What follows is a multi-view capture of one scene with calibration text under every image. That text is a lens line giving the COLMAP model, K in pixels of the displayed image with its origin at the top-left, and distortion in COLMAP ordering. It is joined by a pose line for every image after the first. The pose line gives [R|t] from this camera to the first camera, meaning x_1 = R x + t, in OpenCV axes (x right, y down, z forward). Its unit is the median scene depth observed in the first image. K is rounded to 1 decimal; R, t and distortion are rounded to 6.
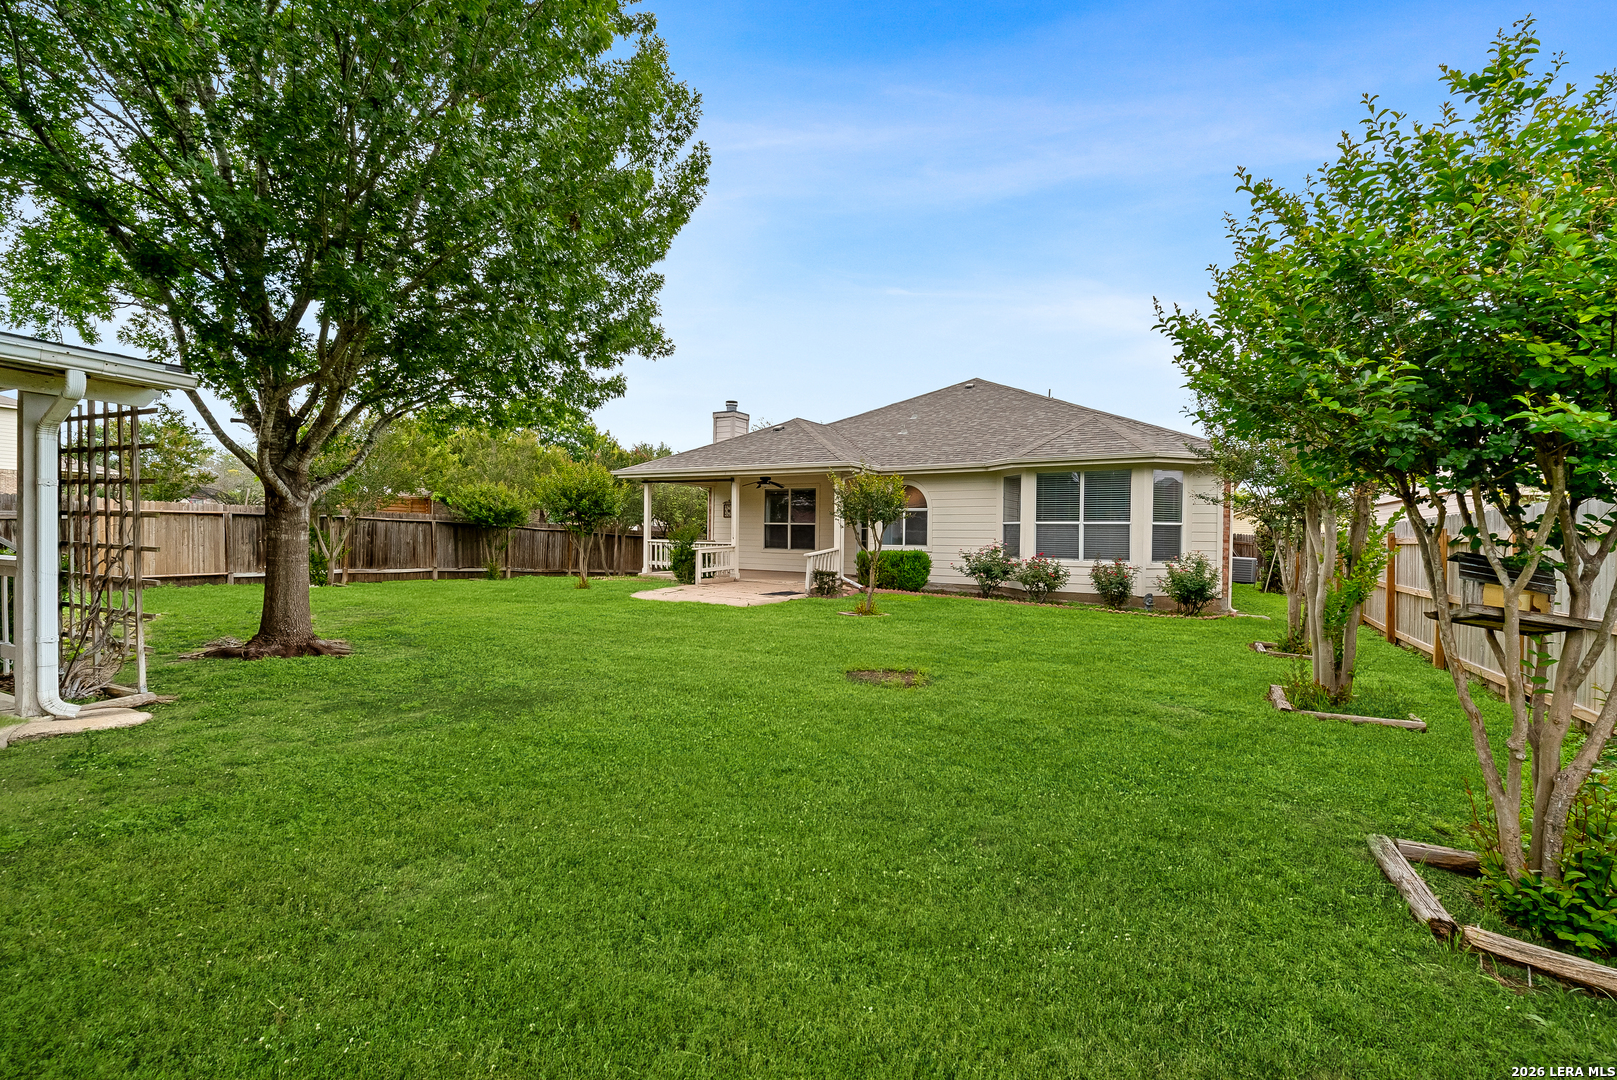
lens RADIAL K [[667.0, 0, 808.5], [0, 667.0, 540.0], [0, 0, 1]] dist [0.000170, -0.000079]
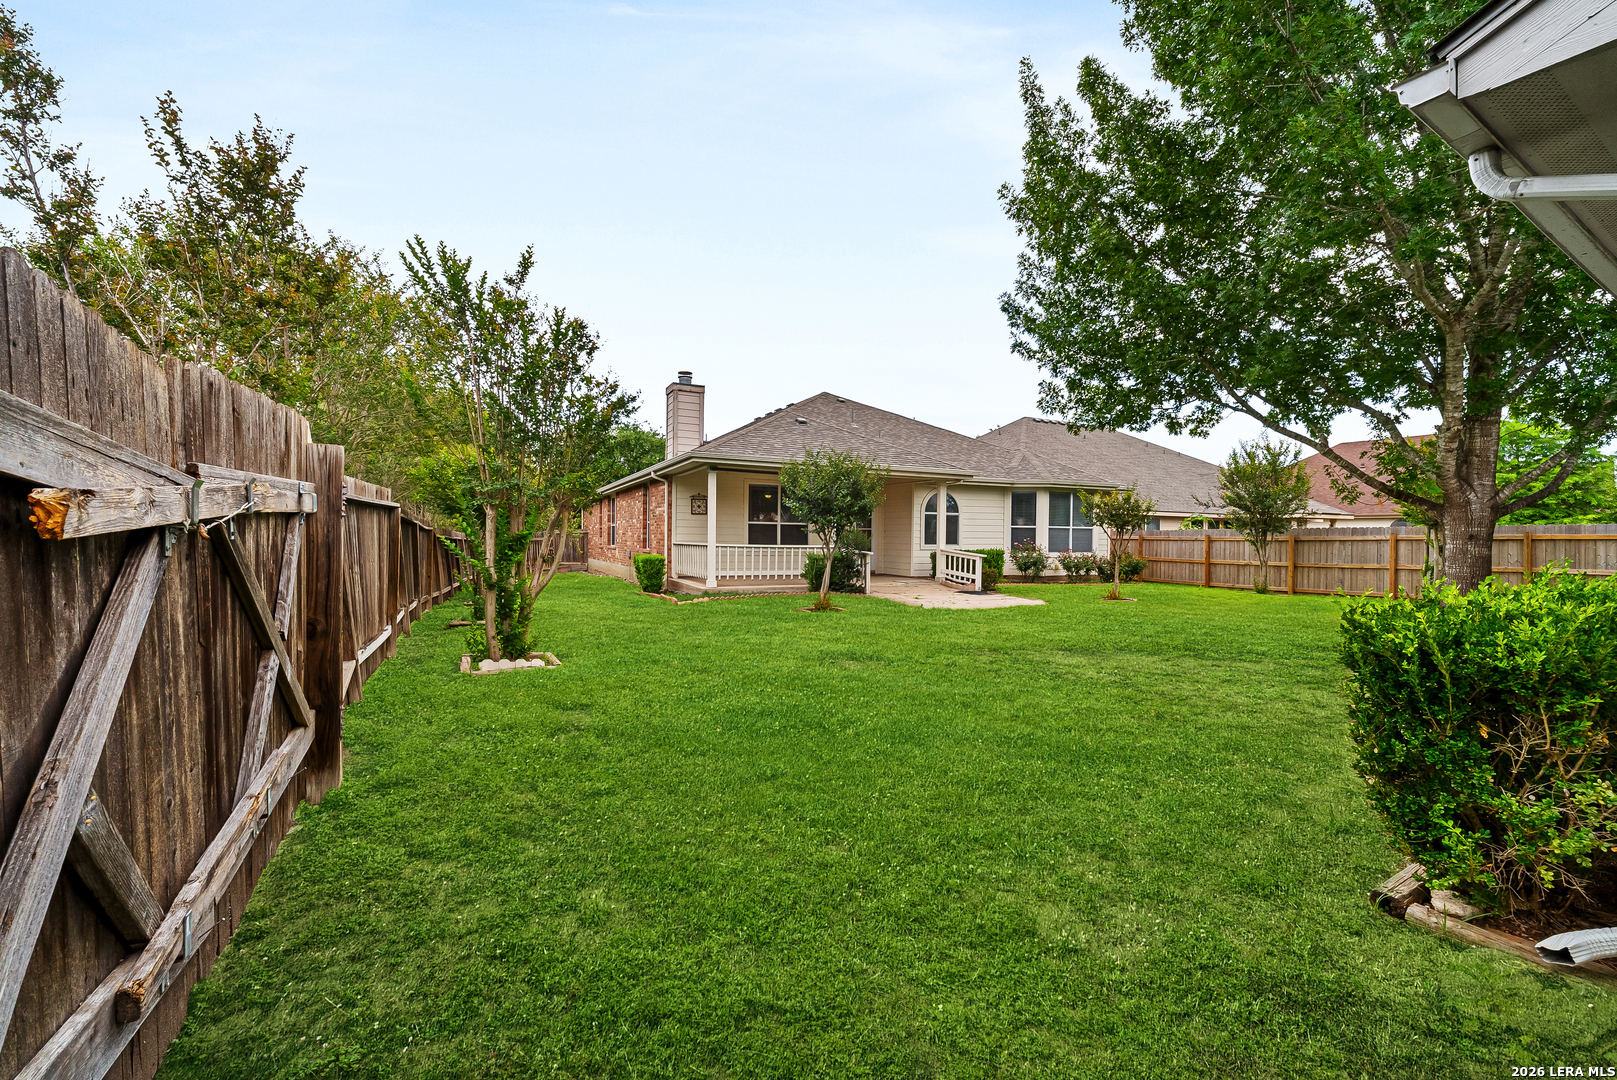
lens RADIAL K [[667.0, 0, 808.5], [0, 667.0, 540.0], [0, 0, 1]] dist [0.000170, -0.000079]
pose [[0.572782, -0.010741, 0.819637, -0.944650], [0.002829, 0.999934, 0.011127, -0.013804], [-0.819703, -0.004055, 0.572775, 0.536145]]
